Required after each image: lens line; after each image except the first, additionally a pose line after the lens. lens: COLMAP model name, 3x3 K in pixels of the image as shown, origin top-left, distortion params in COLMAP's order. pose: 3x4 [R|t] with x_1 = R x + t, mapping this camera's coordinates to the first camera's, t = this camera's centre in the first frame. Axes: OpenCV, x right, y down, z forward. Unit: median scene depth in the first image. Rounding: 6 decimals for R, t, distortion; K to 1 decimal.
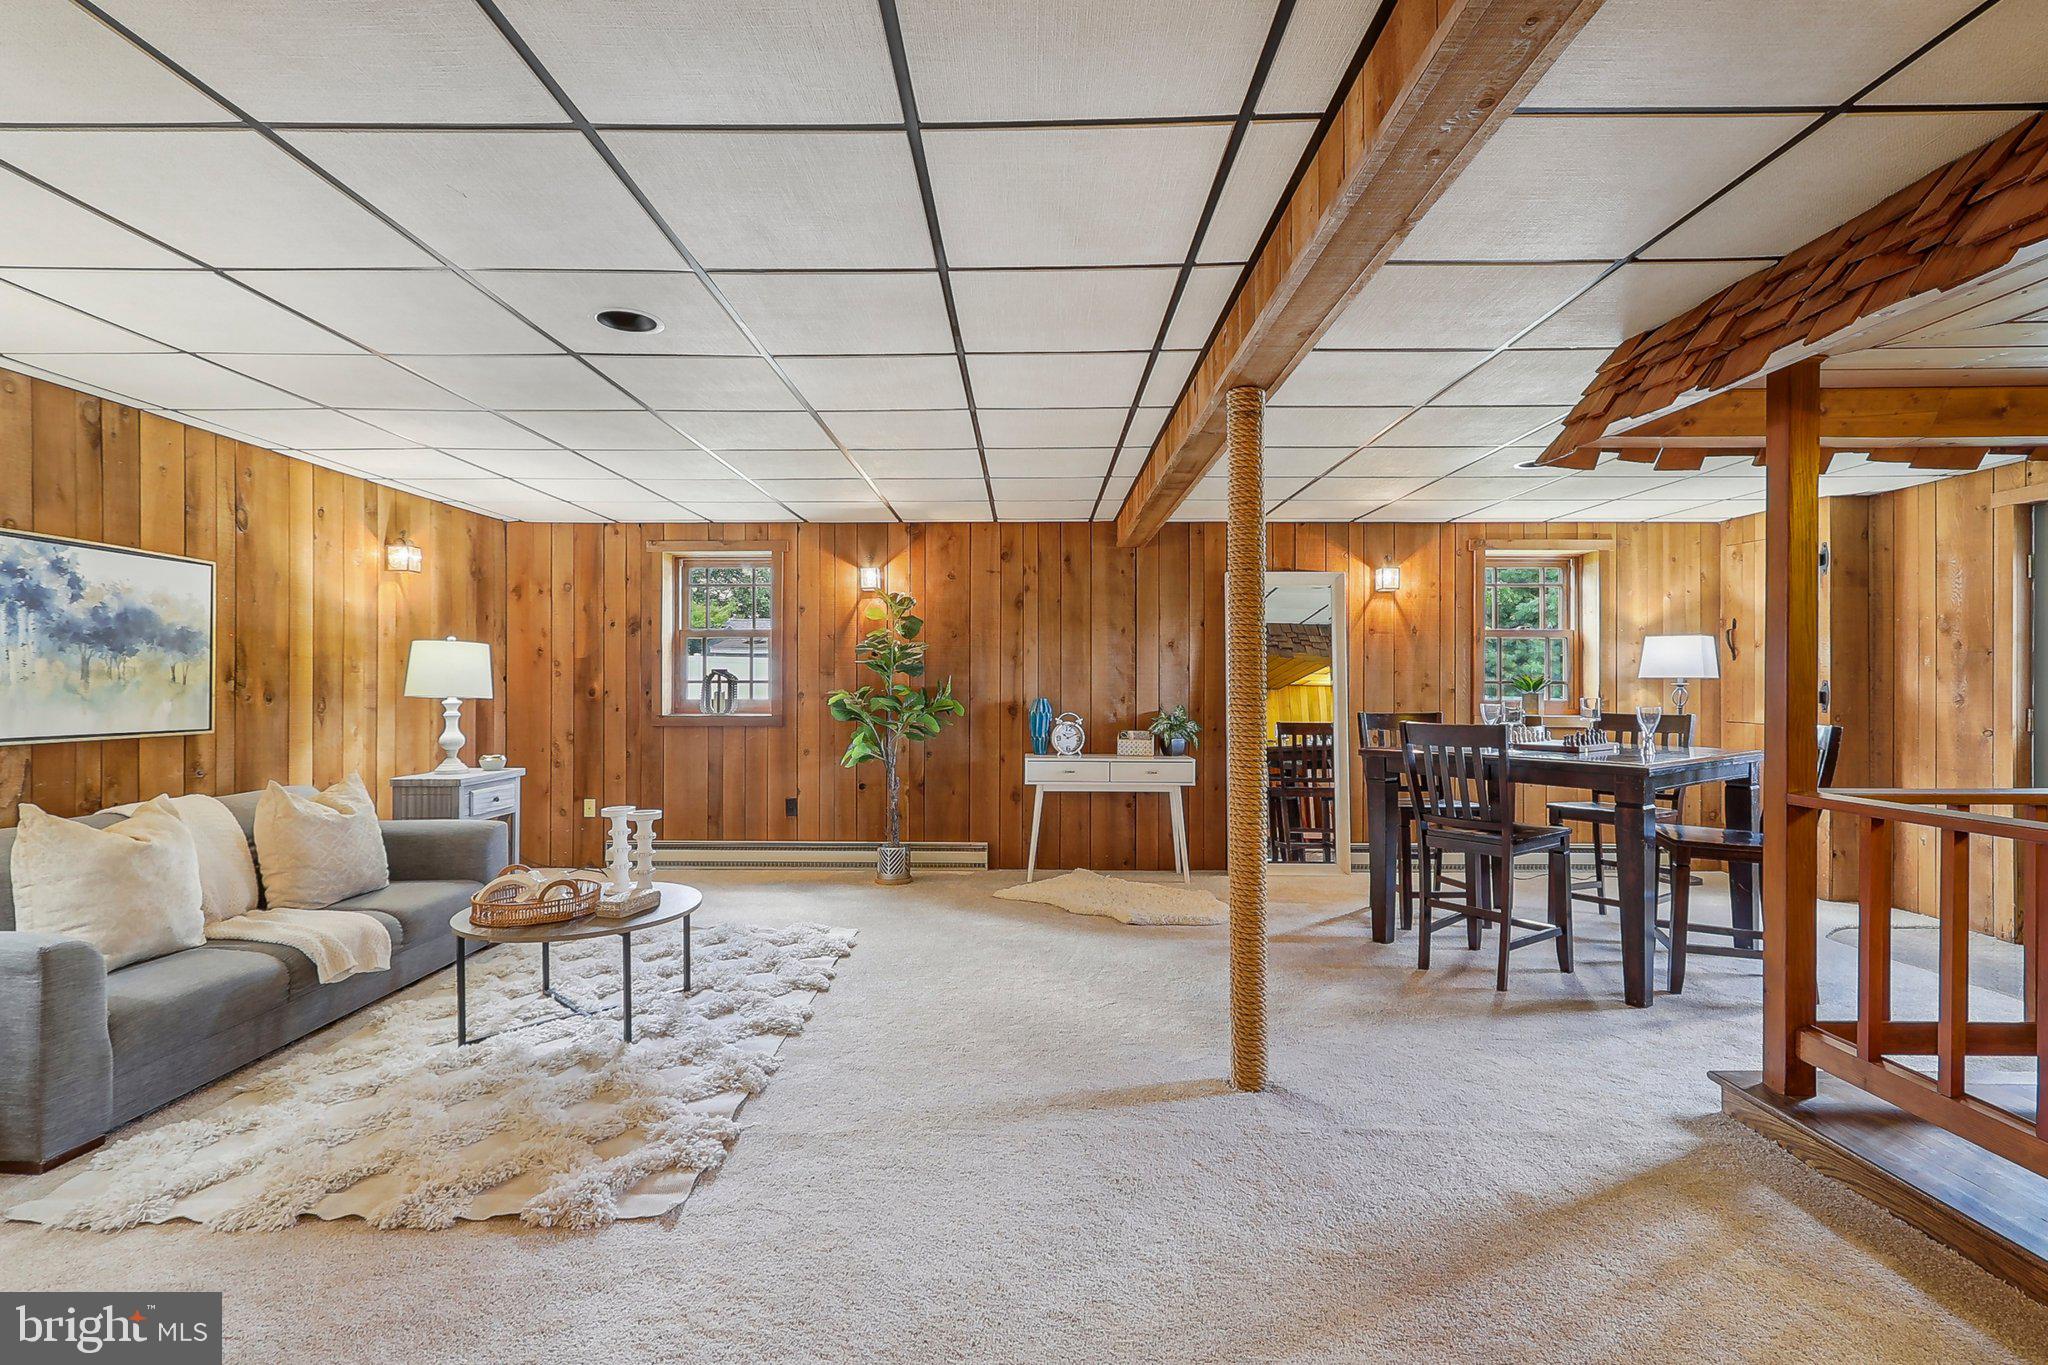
lens RADIAL K [[965.6, 0, 1024.0], [0, 965.6, 682.5], [0, 0, 1]] dist [0.014872, 0.000314]
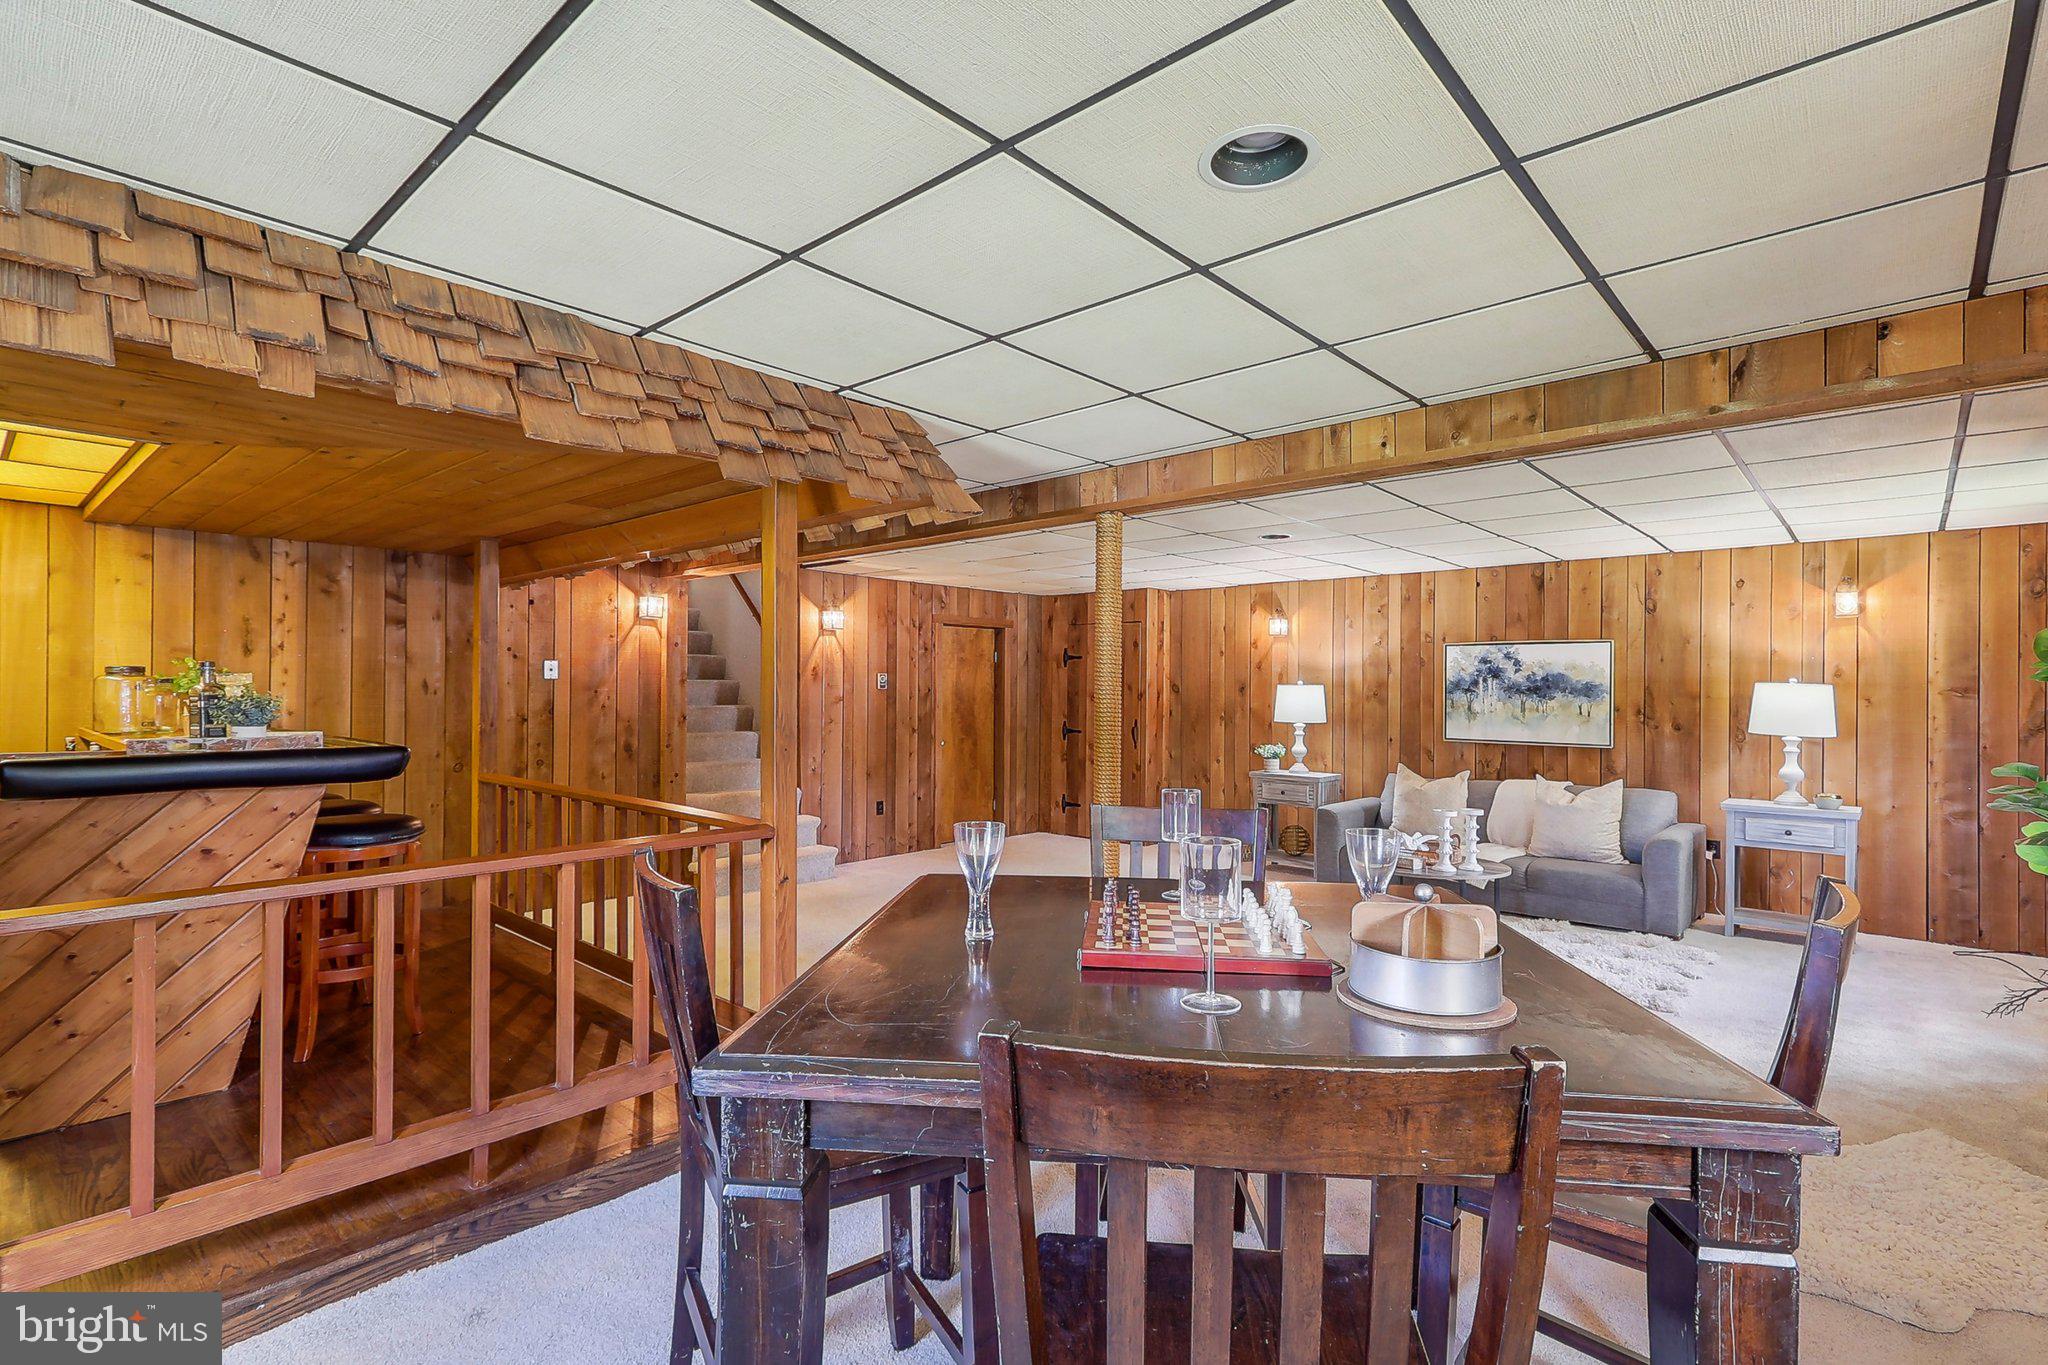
lens RADIAL K [[965.6, 0, 1024.0], [0, 965.6, 682.5], [0, 0, 1]] dist [0.014872, 0.000314]
pose [[-0.665720, -0.004172, -0.746190, 1.092081], [0.000248, 0.999983, -0.005812, -0.050320], [0.746202, -0.004054, -0.665708, 1.493210]]
